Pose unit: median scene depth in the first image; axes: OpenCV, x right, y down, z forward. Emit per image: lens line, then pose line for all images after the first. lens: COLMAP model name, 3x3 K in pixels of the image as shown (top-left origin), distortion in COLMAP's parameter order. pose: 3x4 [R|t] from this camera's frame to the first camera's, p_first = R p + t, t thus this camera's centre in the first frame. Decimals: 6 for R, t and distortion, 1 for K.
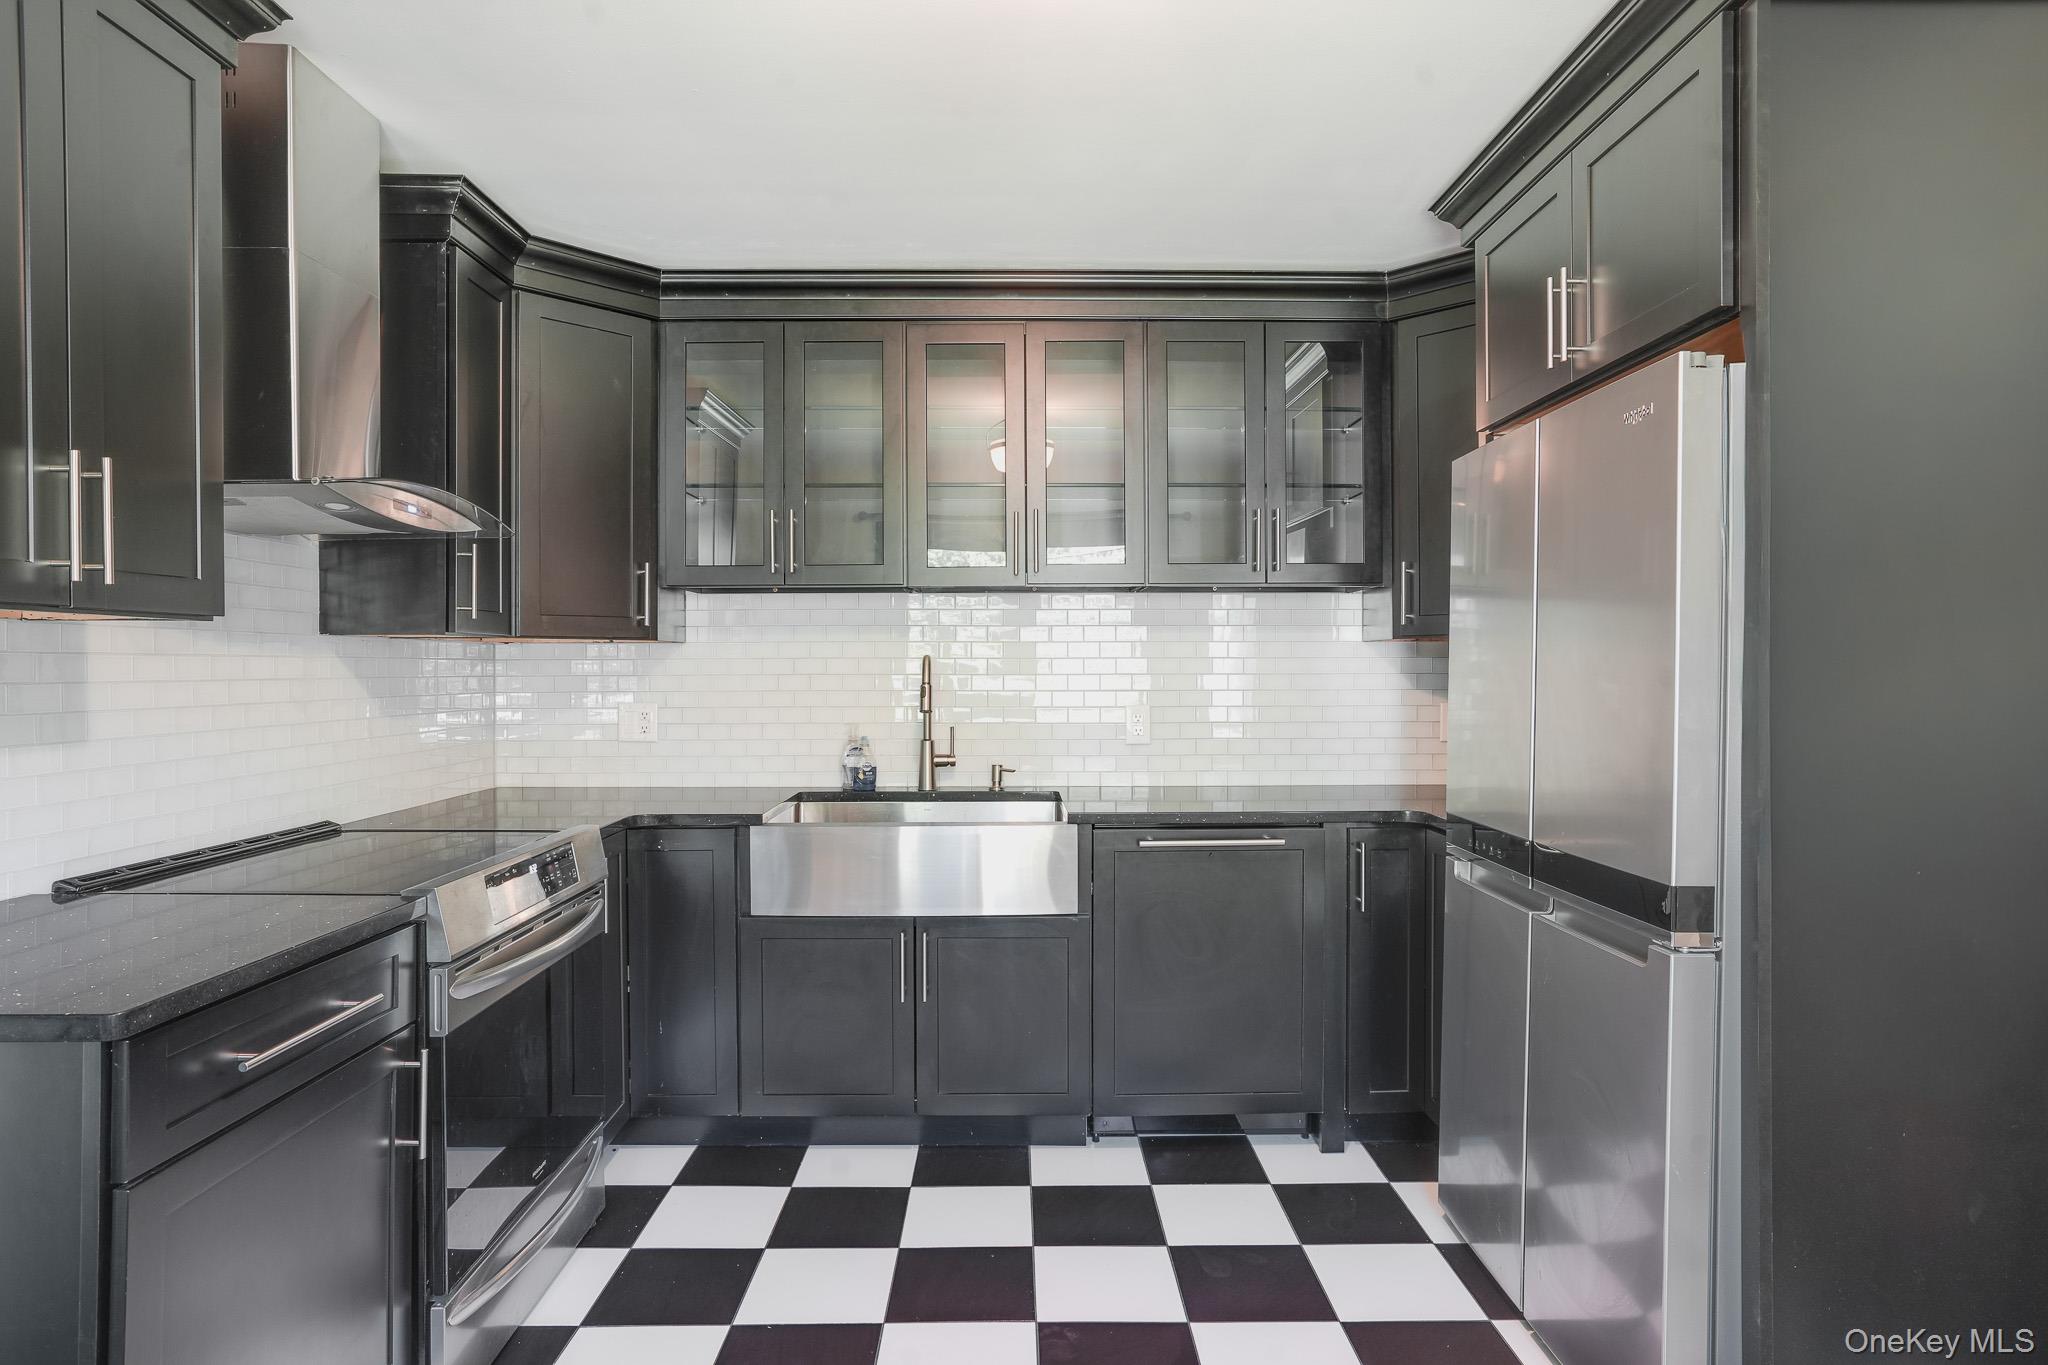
lens RADIAL K [[1112.5, 0, 1028.1], [0, 1112.5, 686.2], [0, 0, 1]] dist [-0.021909, 0.002393]
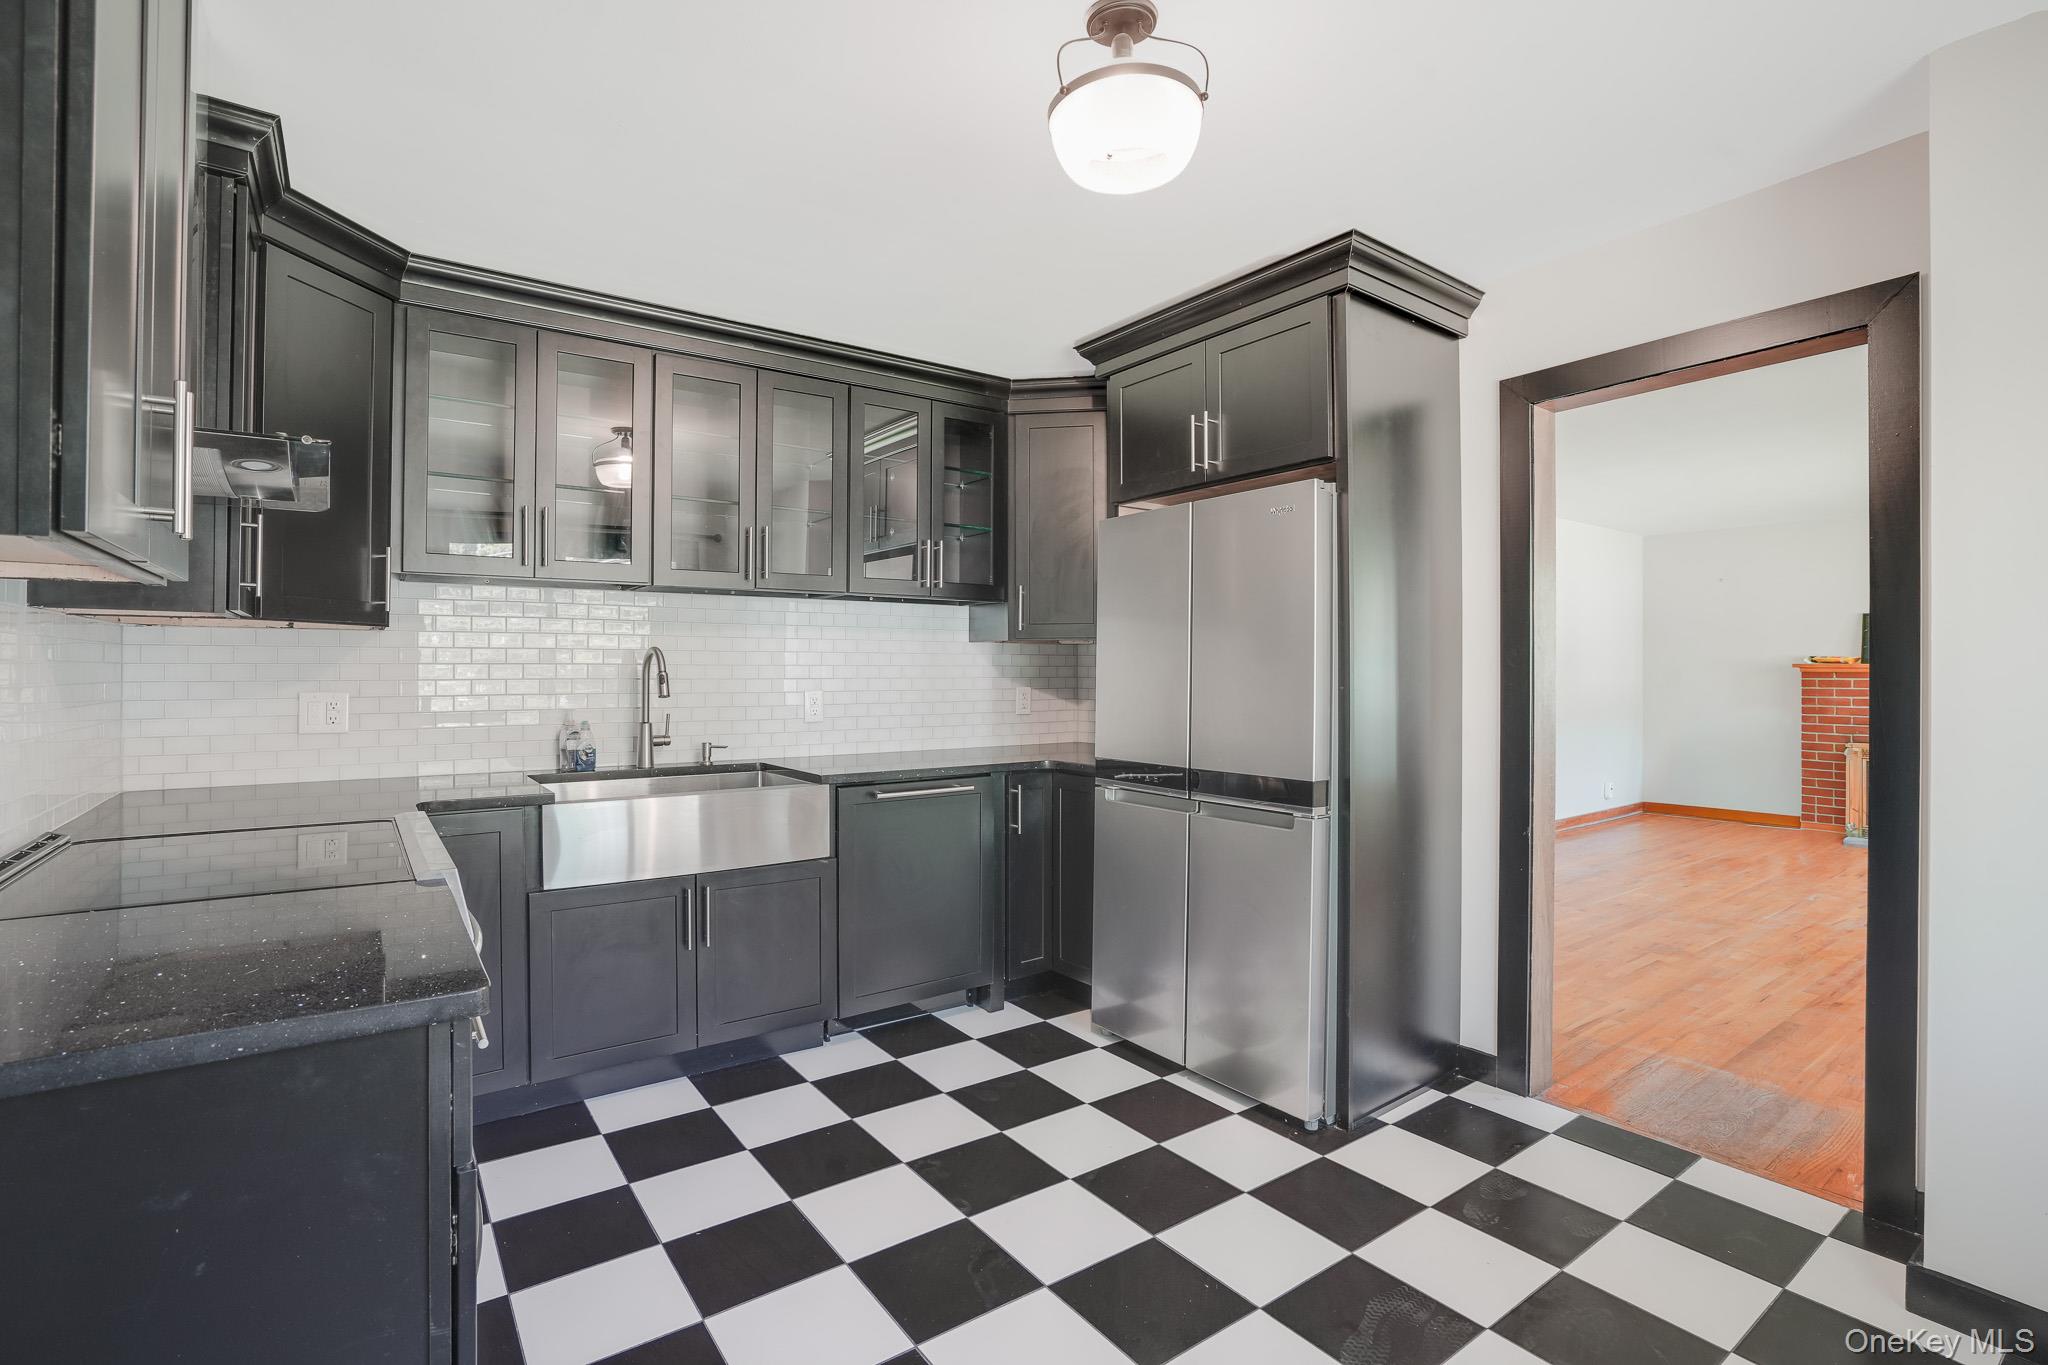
lens RADIAL K [[957.9, 0, 1020.6], [0, 957.9, 672.8], [0, 0, 1]] dist [-0.024280, 0.001217]
pose [[0.822224, 0.000778, 0.569163, -0.363438], [0.001082, 0.999995, -0.002931, 0.001585], [-0.569162, 0.003025, 0.822220, -0.001701]]
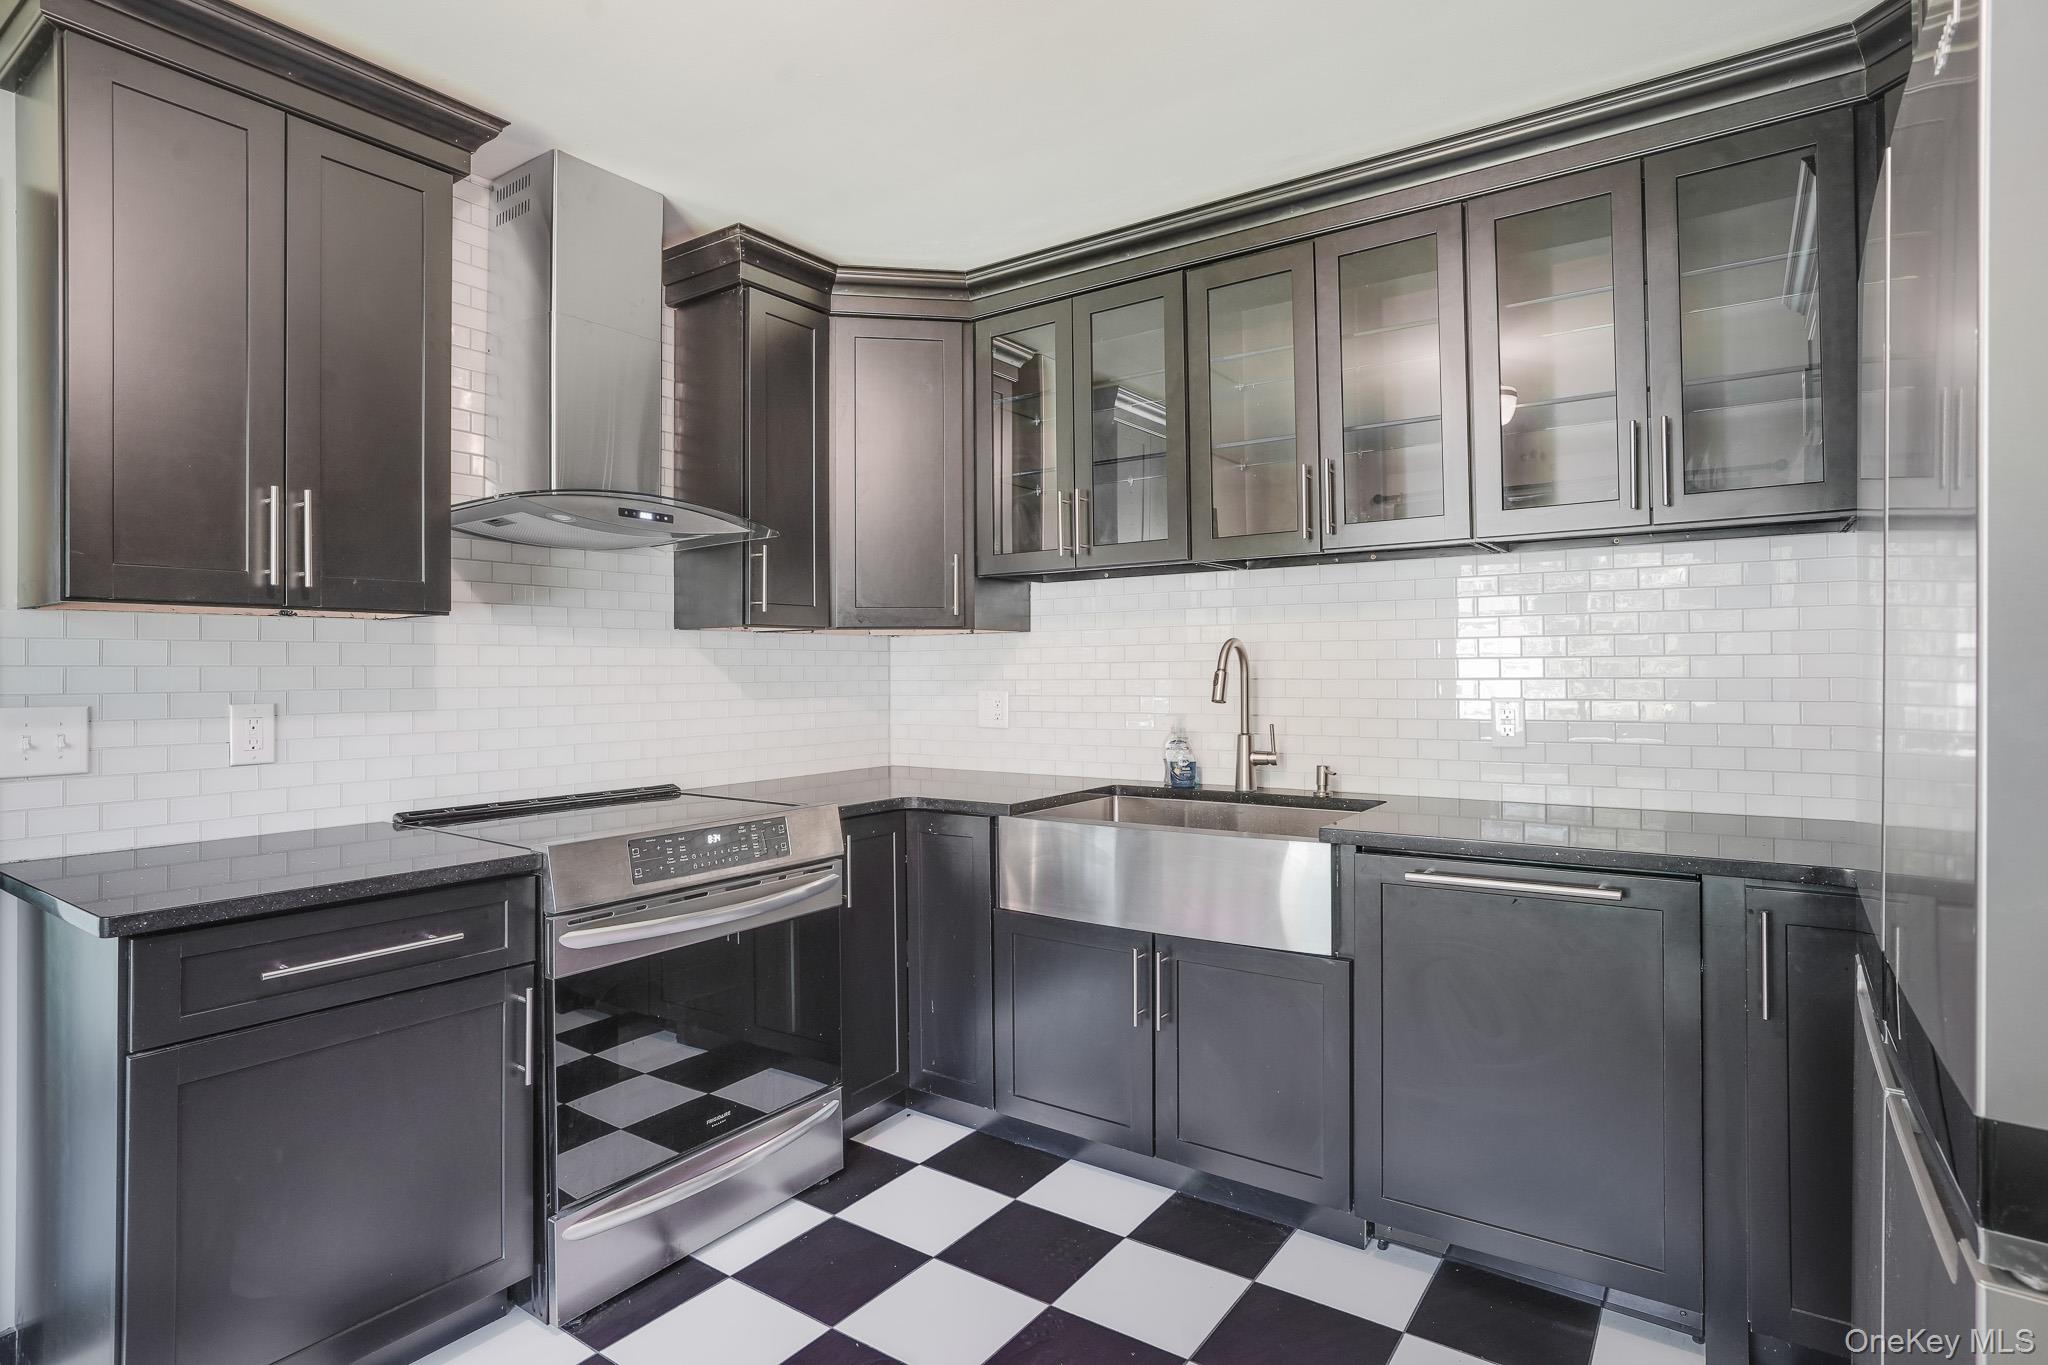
lens RADIAL K [[1040.5, 0, 1029.0], [0, 1040.5, 667.7], [0, 0, 1]] dist [-0.039459, -0.000139]
pose [[0.813847, -0.006420, -0.581044, 0.278527], [-0.003077, 0.999877, -0.015358, 0.009411], [0.581071, 0.014286, 0.813727, 0.252583]]
